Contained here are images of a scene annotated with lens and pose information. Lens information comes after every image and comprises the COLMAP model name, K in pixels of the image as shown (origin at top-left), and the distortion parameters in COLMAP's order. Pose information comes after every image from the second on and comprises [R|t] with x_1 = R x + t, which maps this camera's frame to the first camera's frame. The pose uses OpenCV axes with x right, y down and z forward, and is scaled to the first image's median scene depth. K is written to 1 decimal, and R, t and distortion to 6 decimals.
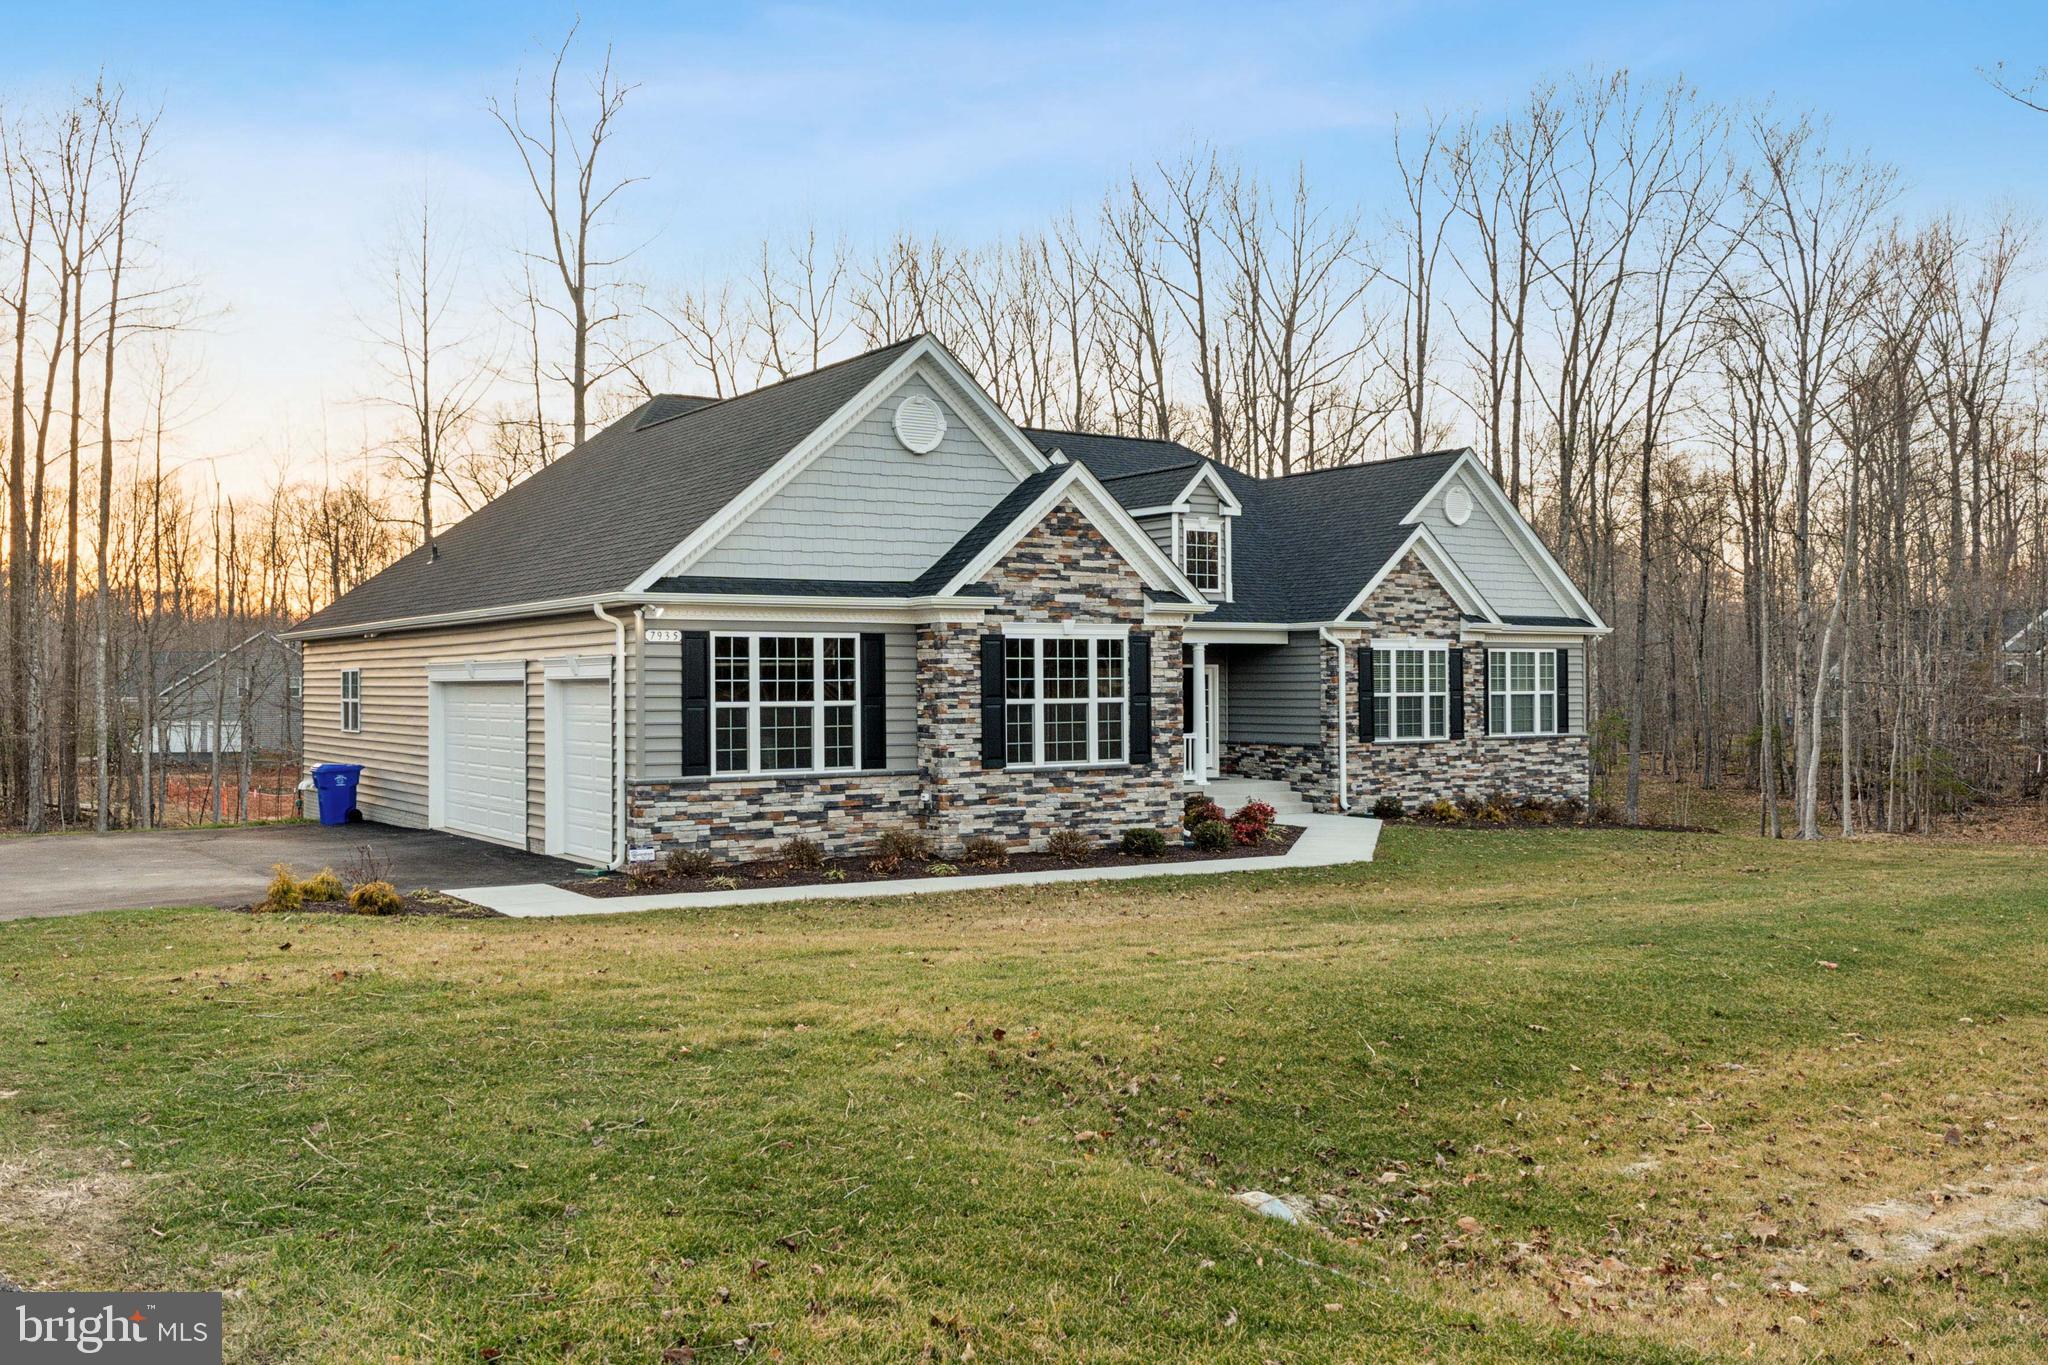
lens RADIAL K [[1691.1, 0, 1029.8], [0, 1691.1, 676.1], [0, 0, 1]] dist [0.002000, 0.000031]
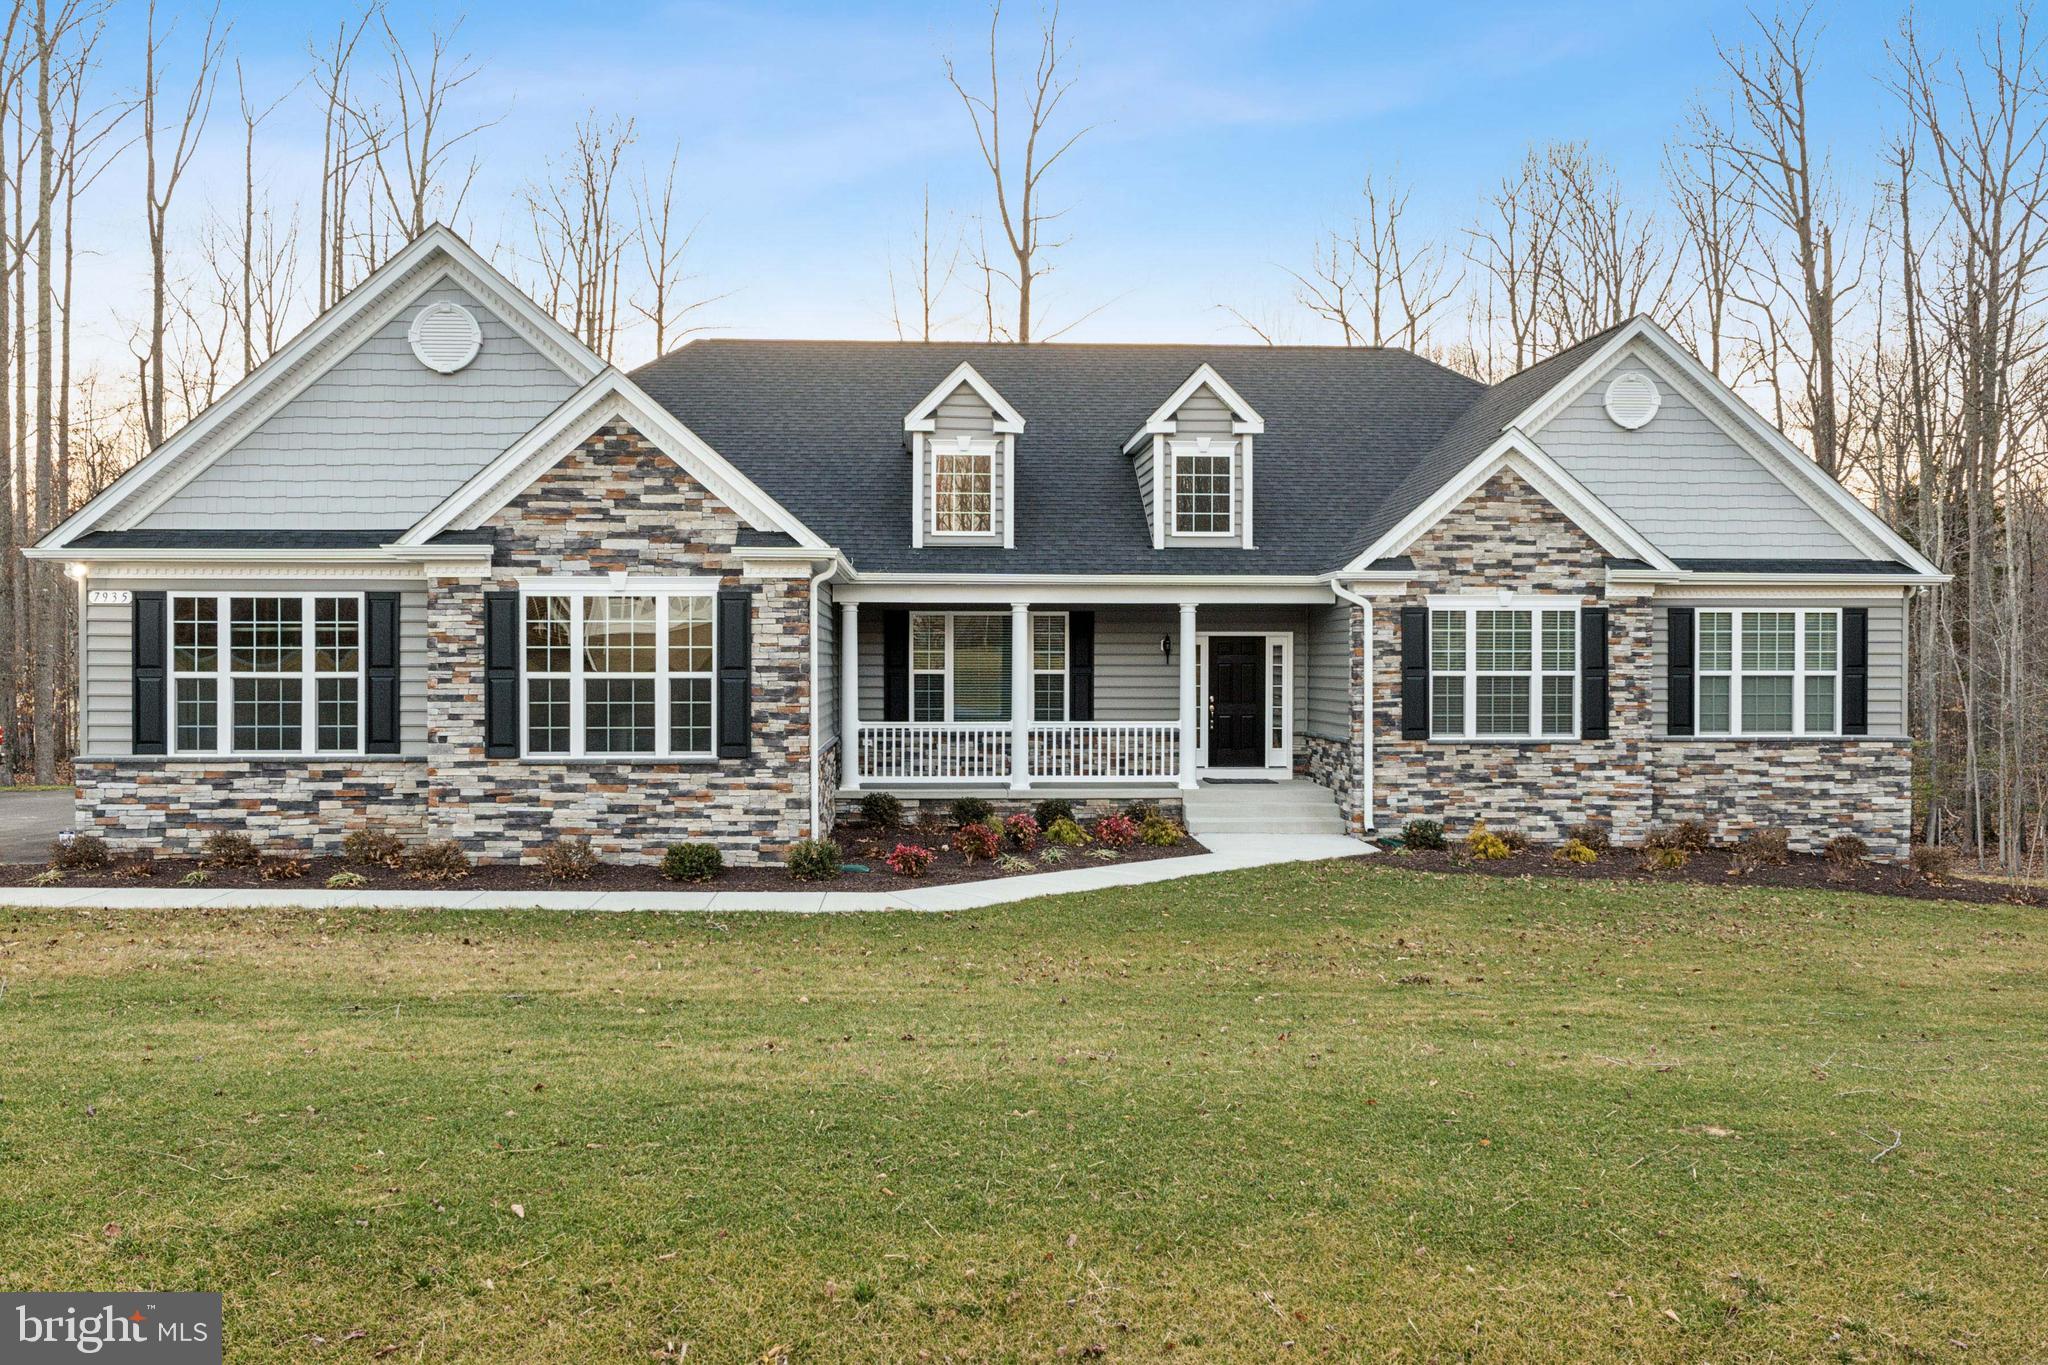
lens RADIAL K [[1691.1, 0, 1022.6], [0, 1691.1, 682.9], [0, 0, 1]] dist [0.002000, 0.000031]
pose [[0.863659, 0.012857, -0.503913, 0.556988], [-0.003141, 0.999793, 0.020124, 0.001707], [0.504067, -0.015798, 0.863520, 0.400909]]
